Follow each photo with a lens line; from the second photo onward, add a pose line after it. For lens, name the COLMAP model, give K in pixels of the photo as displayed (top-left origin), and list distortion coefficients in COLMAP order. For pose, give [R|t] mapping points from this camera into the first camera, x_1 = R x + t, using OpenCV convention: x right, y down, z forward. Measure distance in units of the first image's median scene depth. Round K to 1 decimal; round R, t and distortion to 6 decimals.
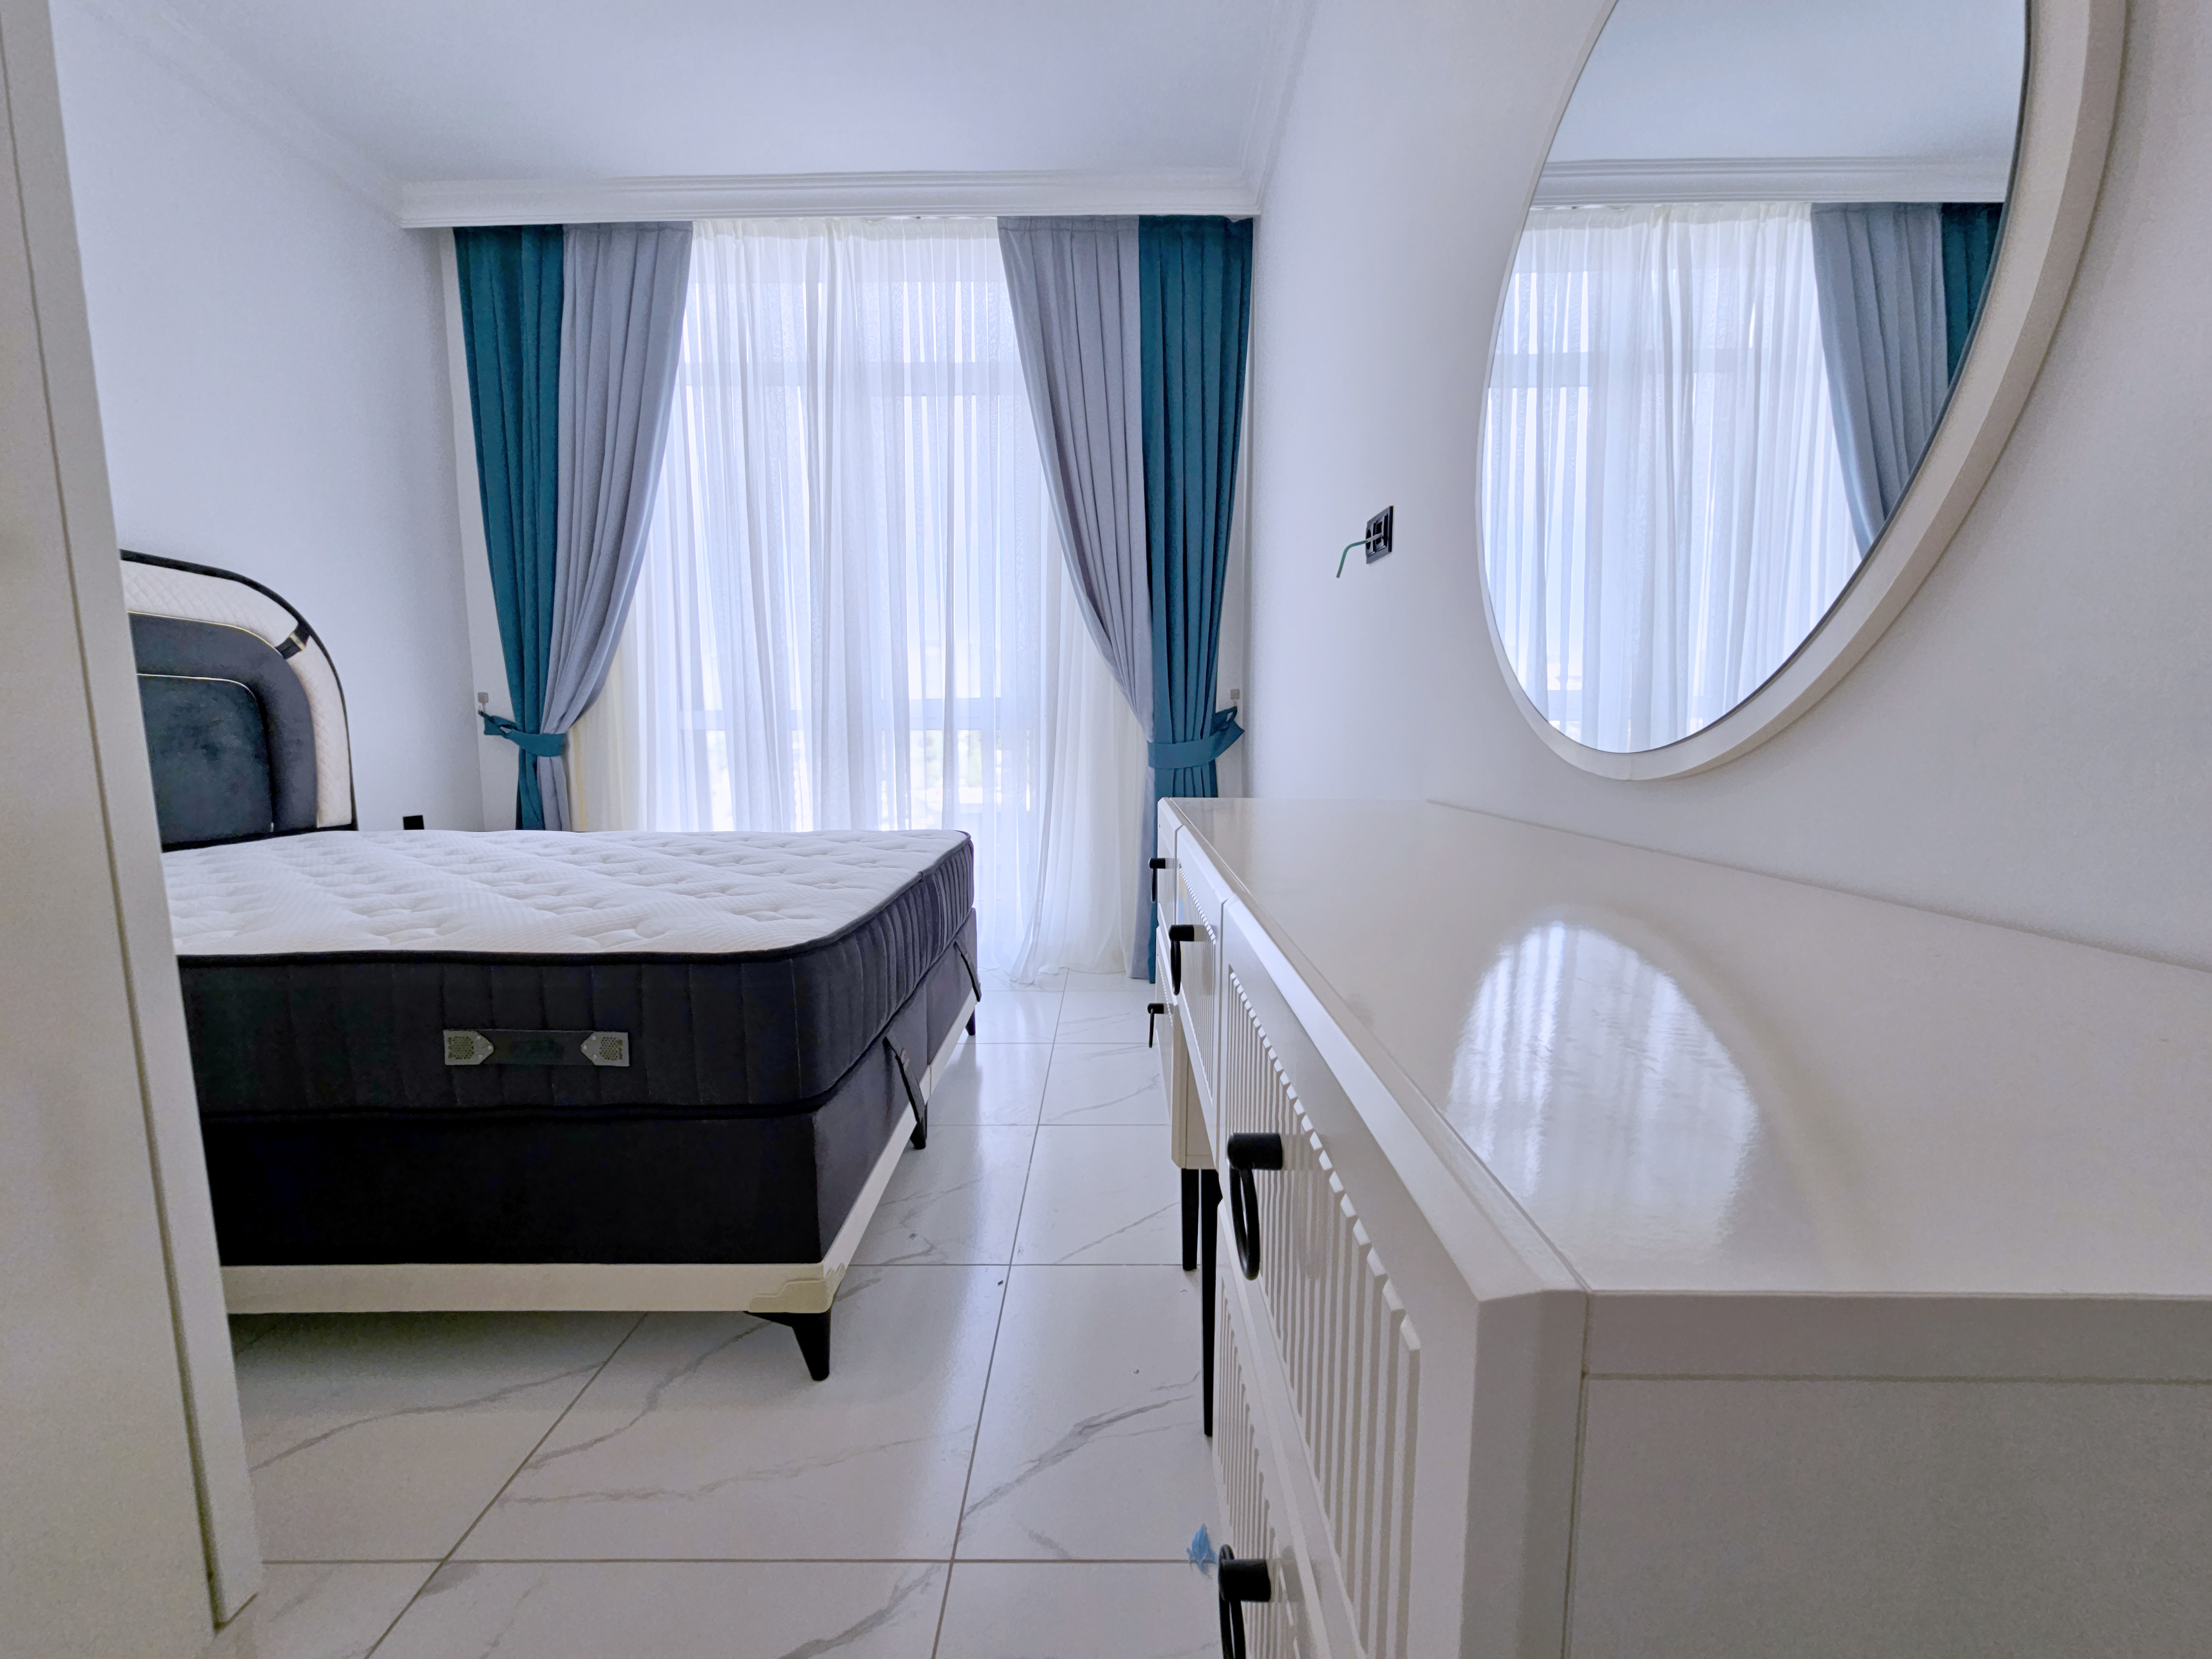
lens RADIAL K [[899.5, 0, 1110.0], [0, 899.5, 842.9], [0, 0, 1]] dist [-0.006702, 0.000854]
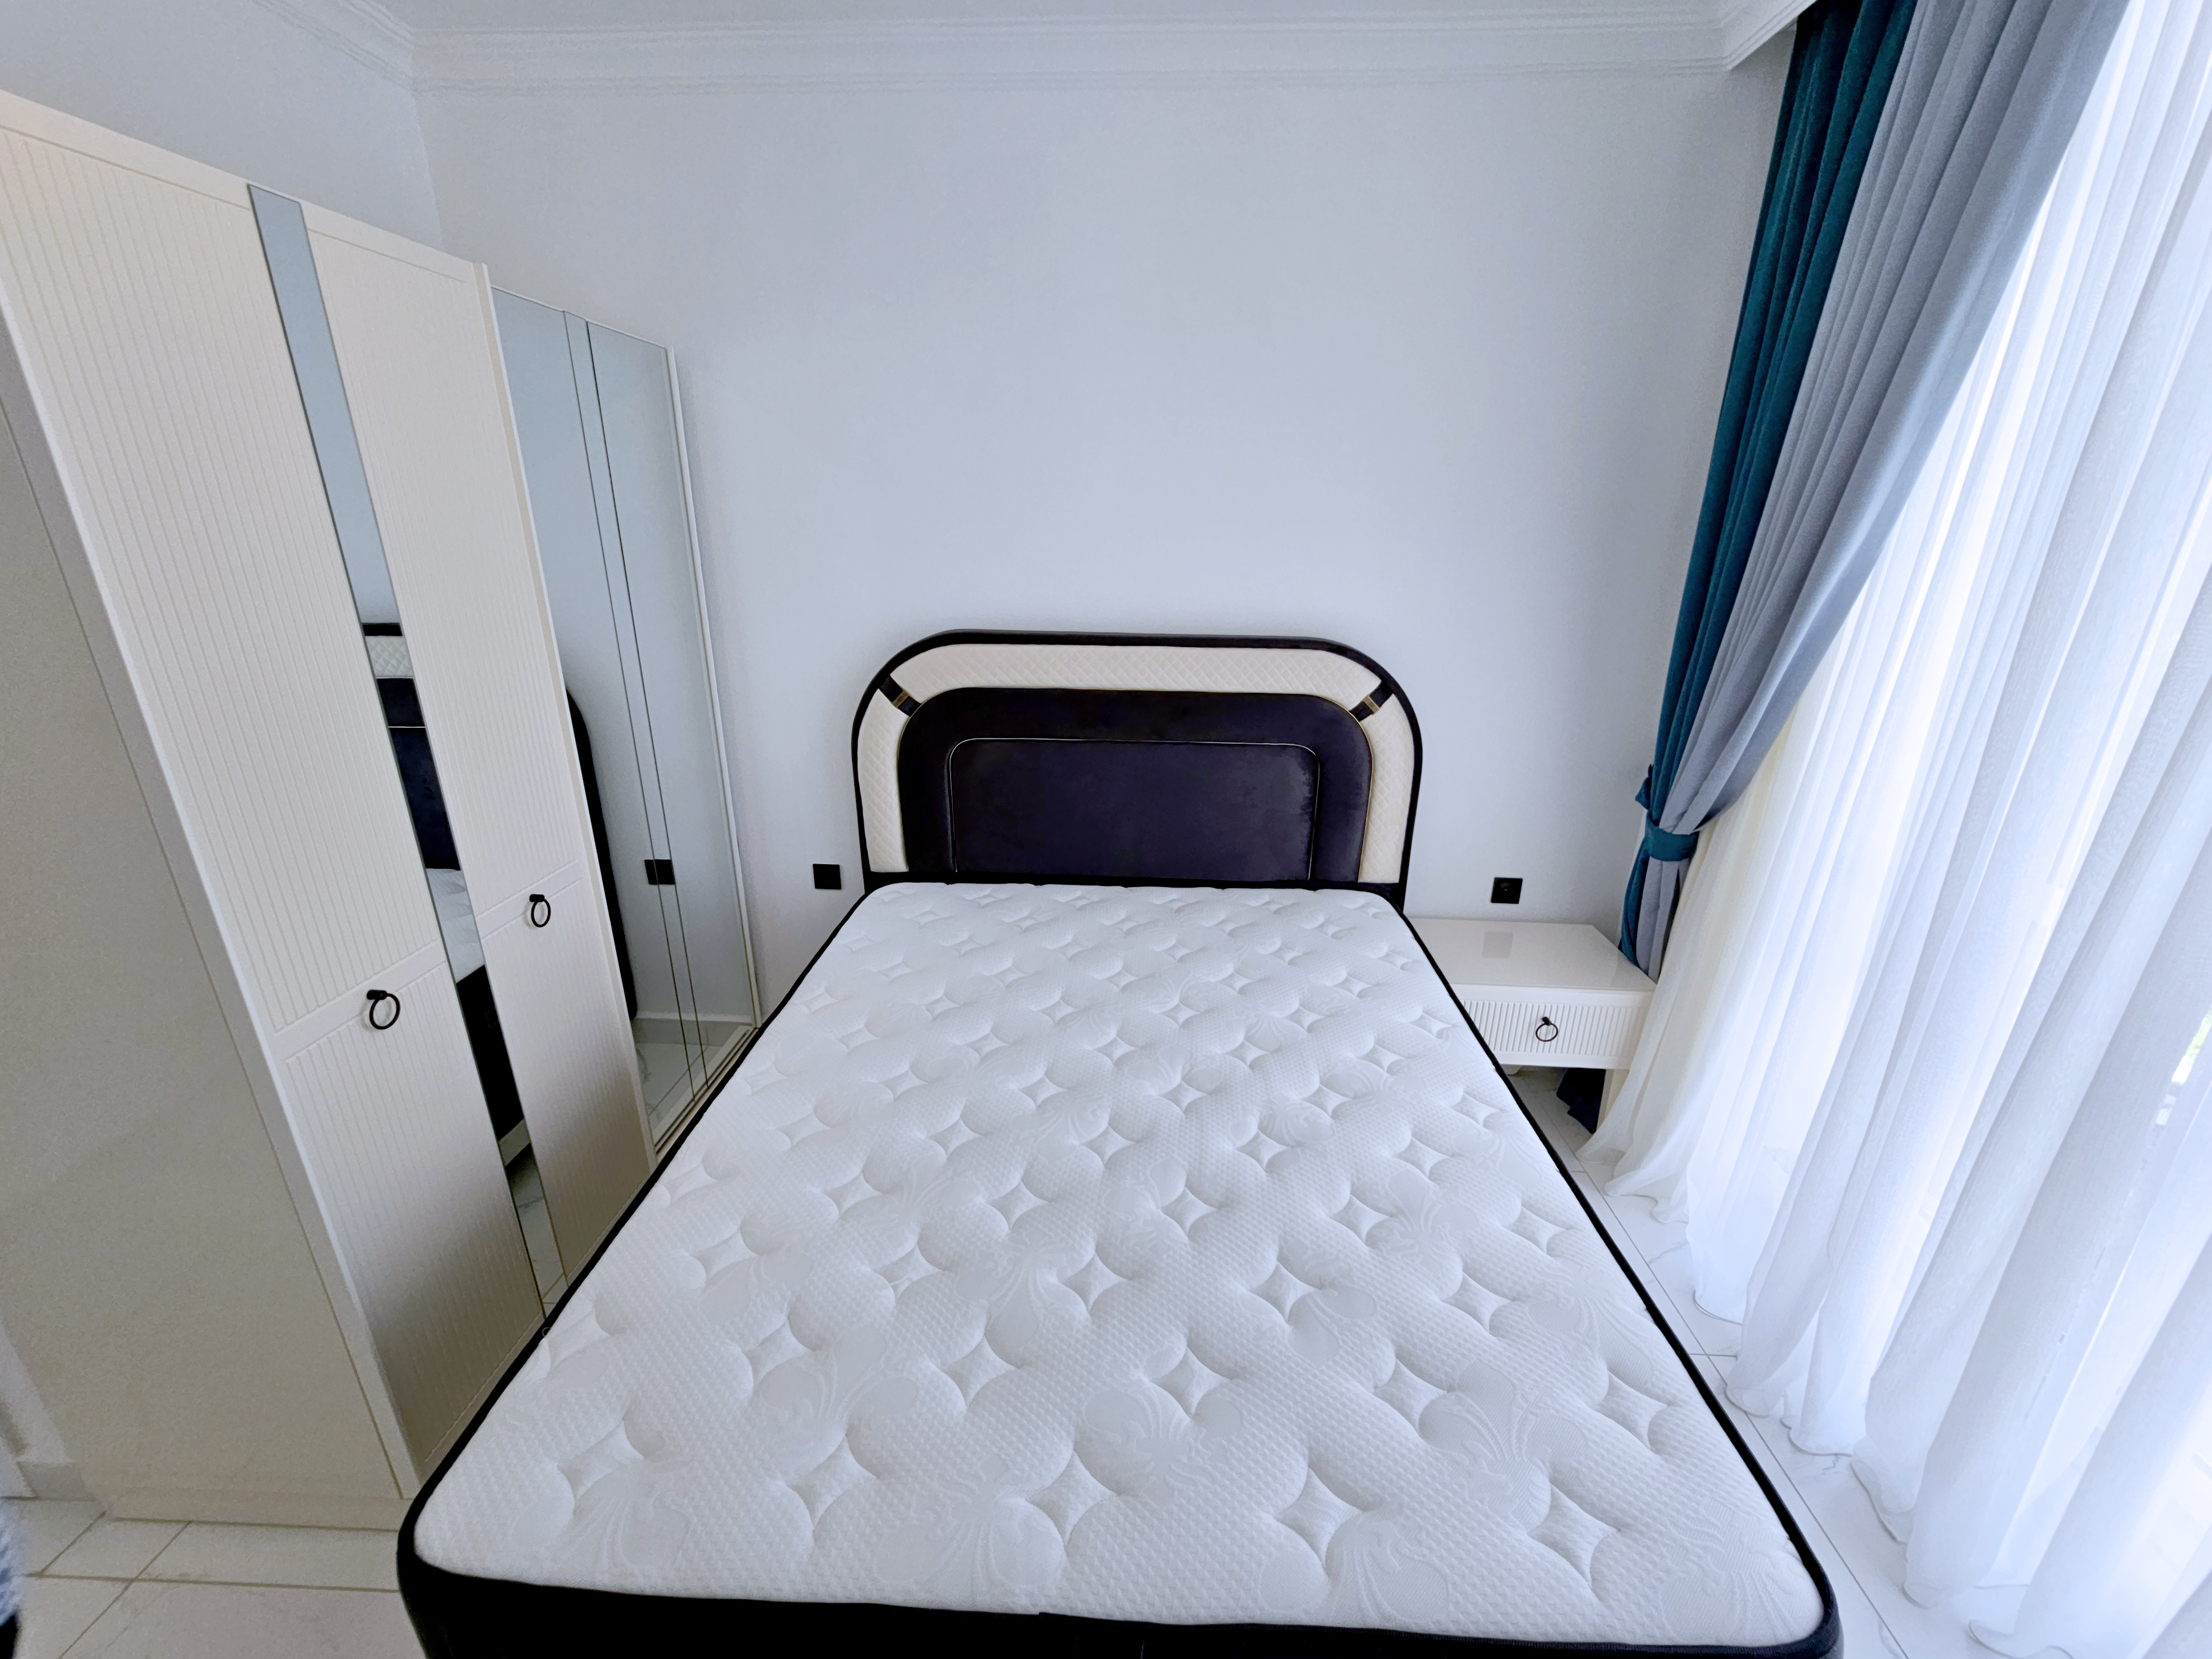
lens RADIAL K [[899.5, 0, 1110.0], [0, 899.5, 842.9], [0, 0, 1]] dist [-0.006702, 0.000854]
pose [[-0.042830, 0.345720, -0.937360, 0.053274], [-0.127758, 0.928623, 0.348335, -0.324154], [0.990880, 0.134675, 0.004395, 0.616129]]
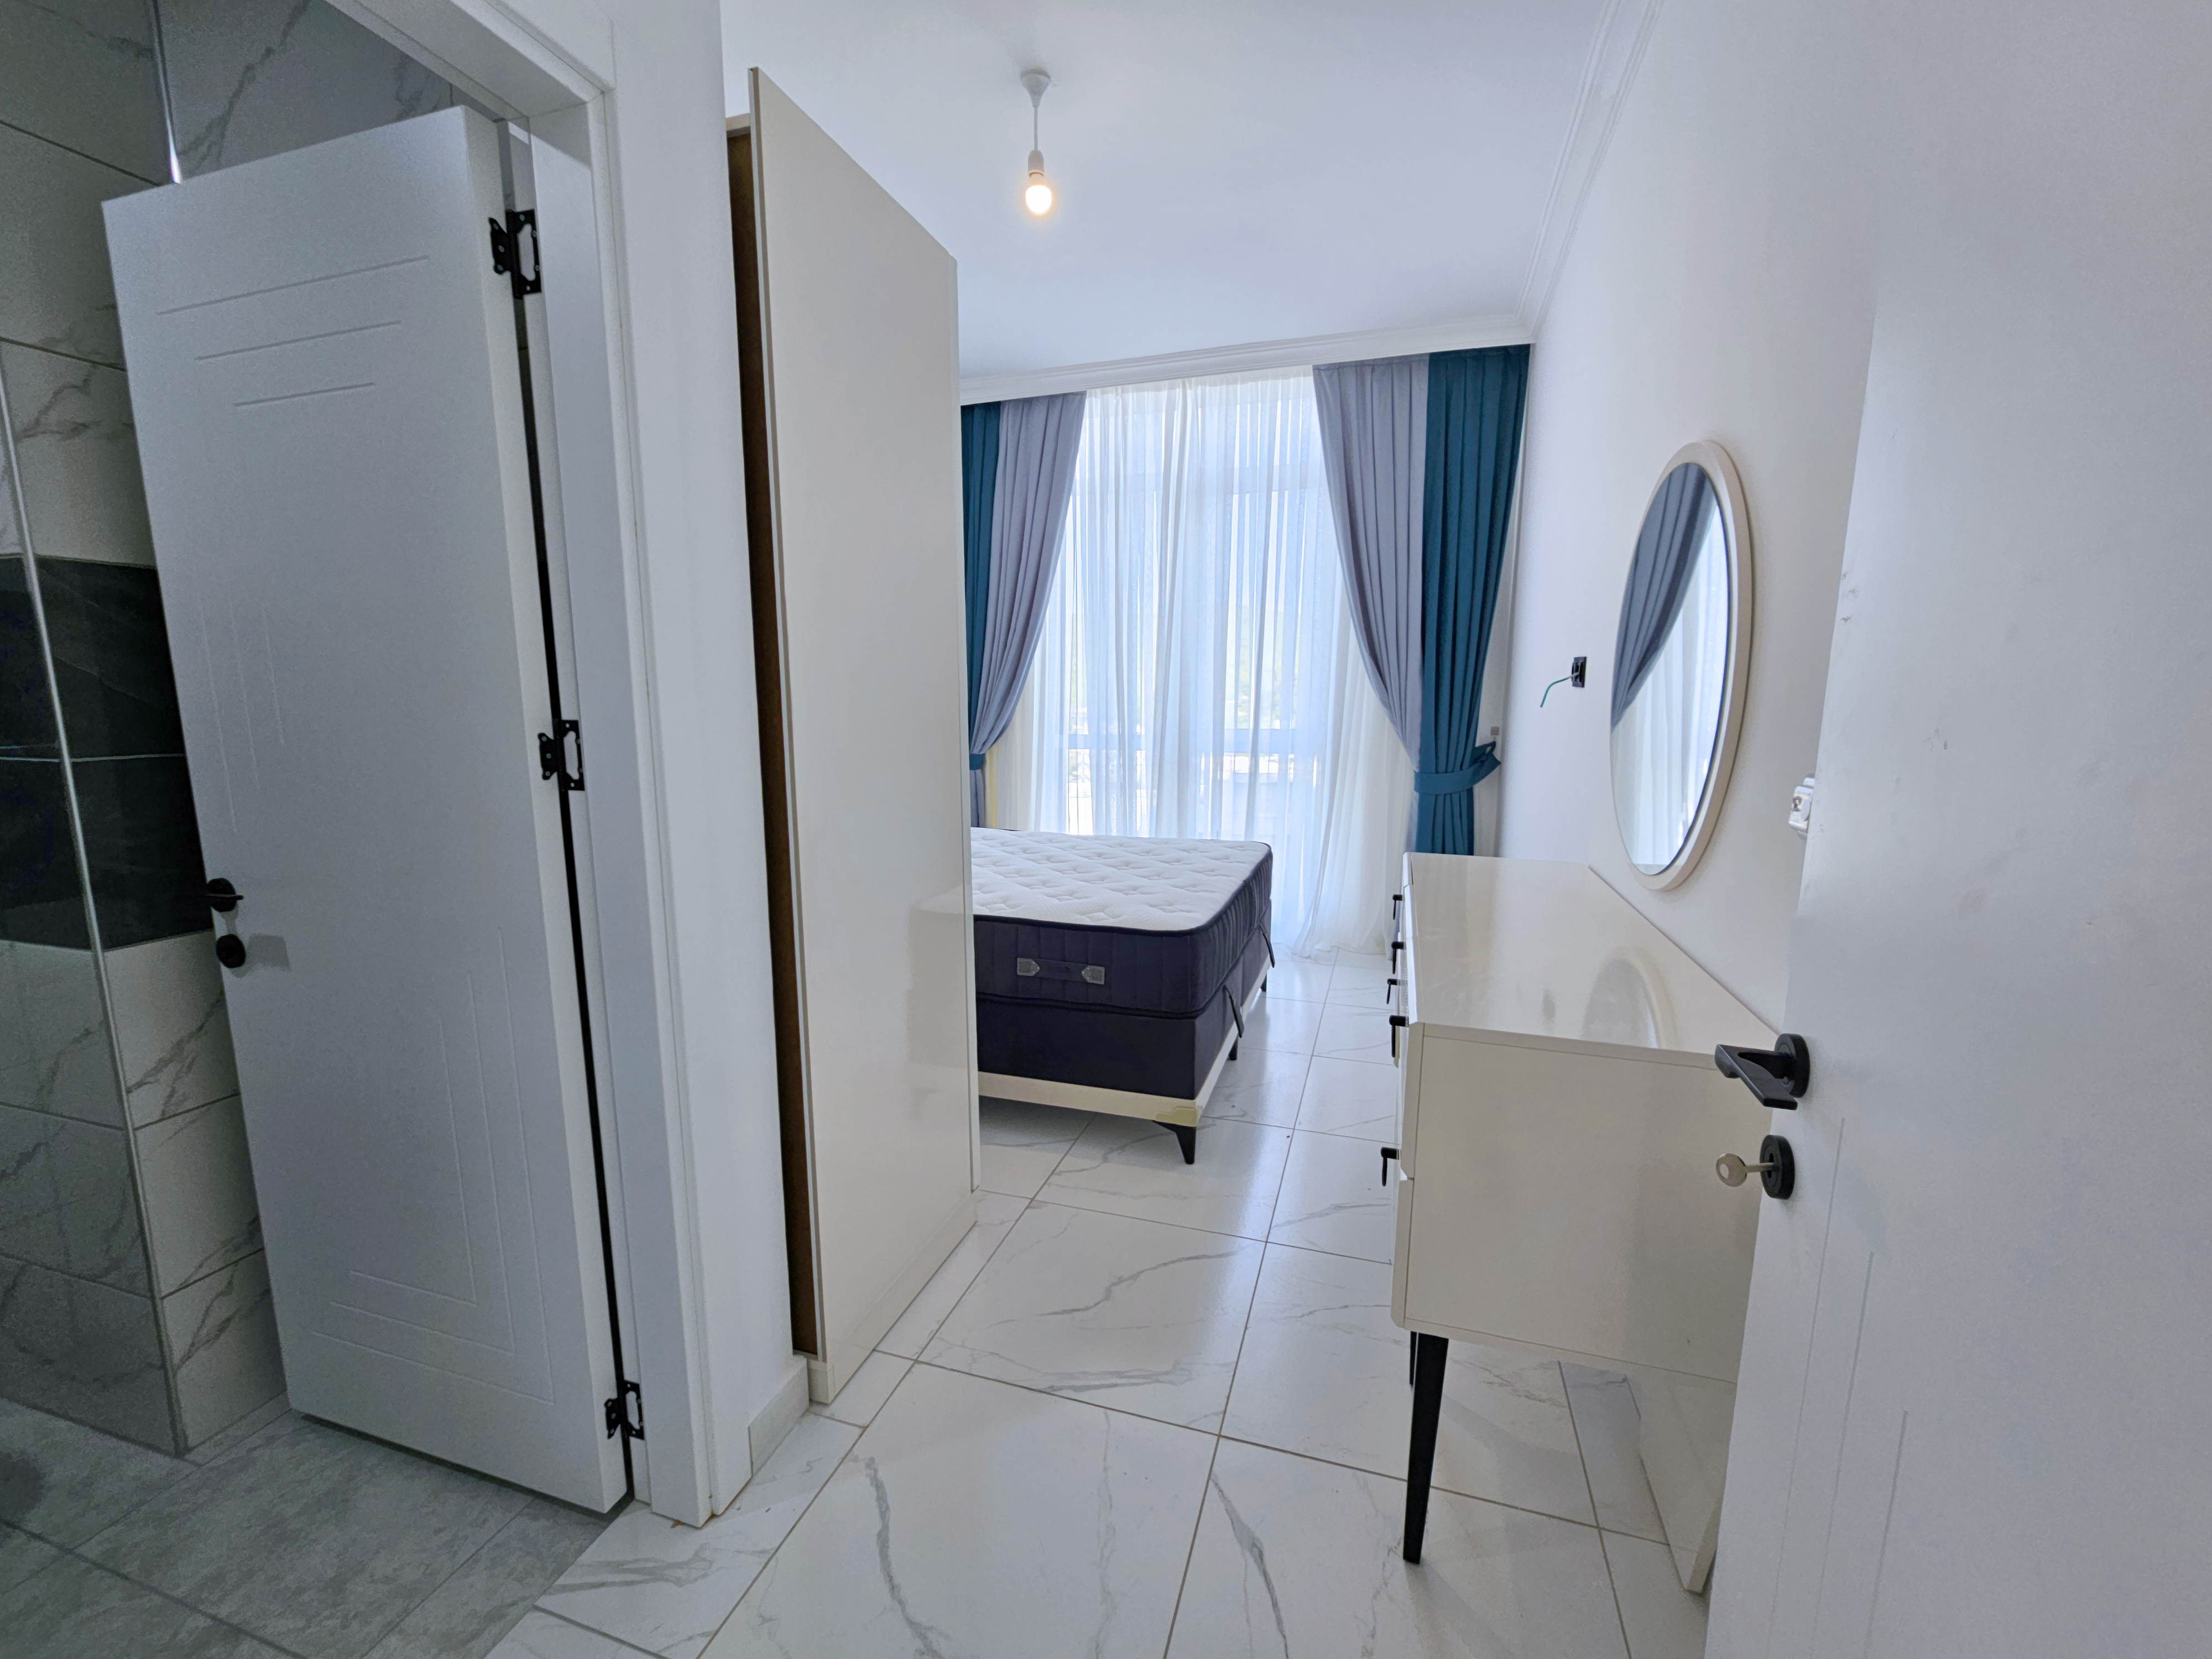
lens RADIAL K [[899.5, 0, 1110.0], [0, 899.5, 842.9], [0, 0, 1]] dist [-0.006702, 0.000854]
pose [[0.954443, 0.053839, -0.293495, 0.011488], [-0.042293, 0.998066, 0.045551, -0.058925], [0.295380, -0.031063, 0.954875, -0.341777]]
